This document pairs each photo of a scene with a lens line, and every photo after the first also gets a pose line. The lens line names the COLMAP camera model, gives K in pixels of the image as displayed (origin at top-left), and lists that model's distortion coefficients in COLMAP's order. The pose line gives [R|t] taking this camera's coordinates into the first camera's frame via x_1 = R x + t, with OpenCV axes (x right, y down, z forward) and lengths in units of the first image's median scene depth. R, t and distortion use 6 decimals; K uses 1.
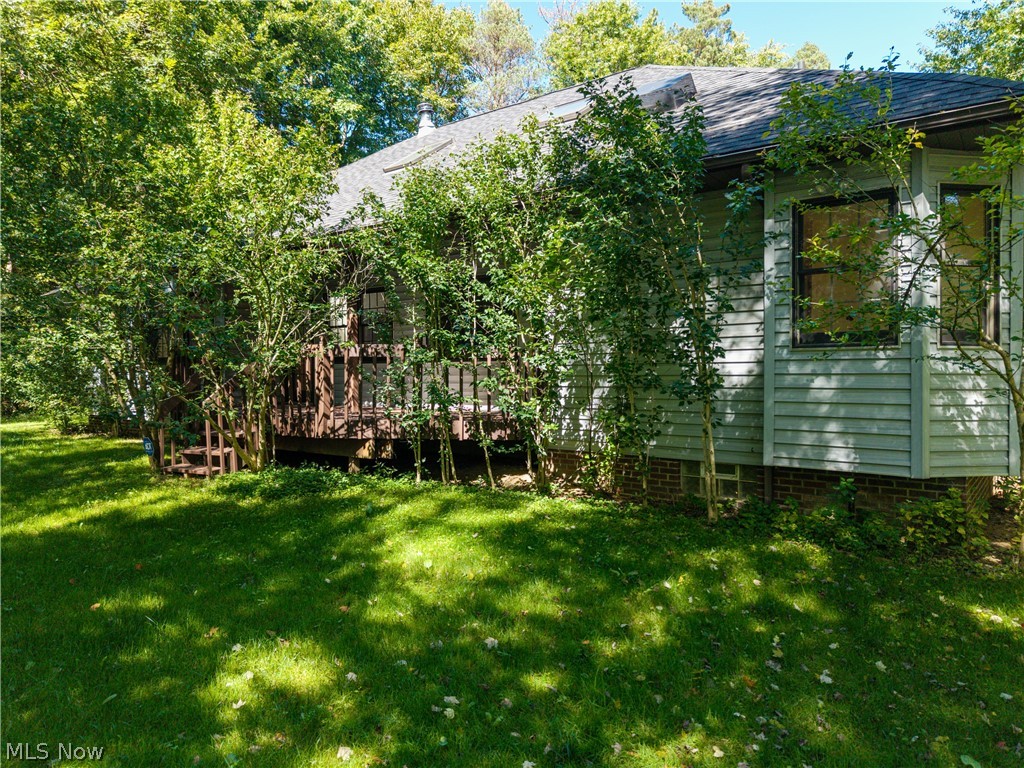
lens RADIAL K [[709.8, 0, 512.0], [0, 709.8, 384.0], [0, 0, 1]] dist [-0.000724, -0.005664]
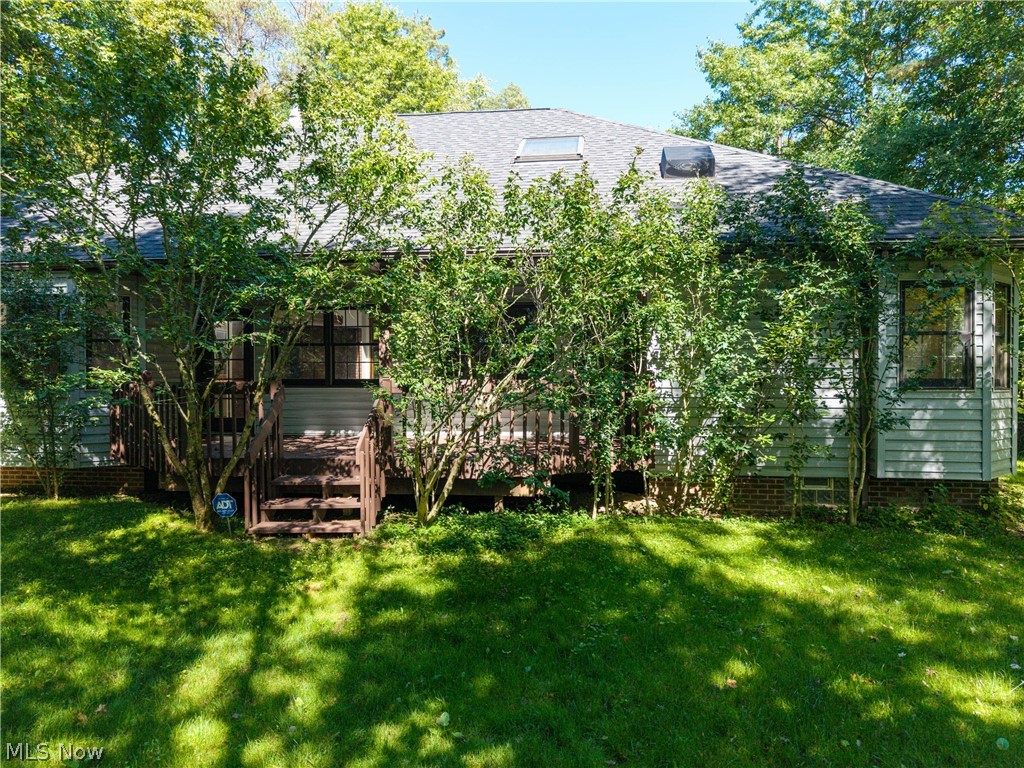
lens RADIAL K [[709.8, 0, 512.0], [0, 709.8, 384.0], [0, 0, 1]] dist [-0.000724, -0.005664]
pose [[0.855926, -0.003985, 0.517083, -0.955944], [0.001650, 0.999986, 0.004976, -0.071282], [-0.517096, -0.003406, 0.855921, 0.234599]]
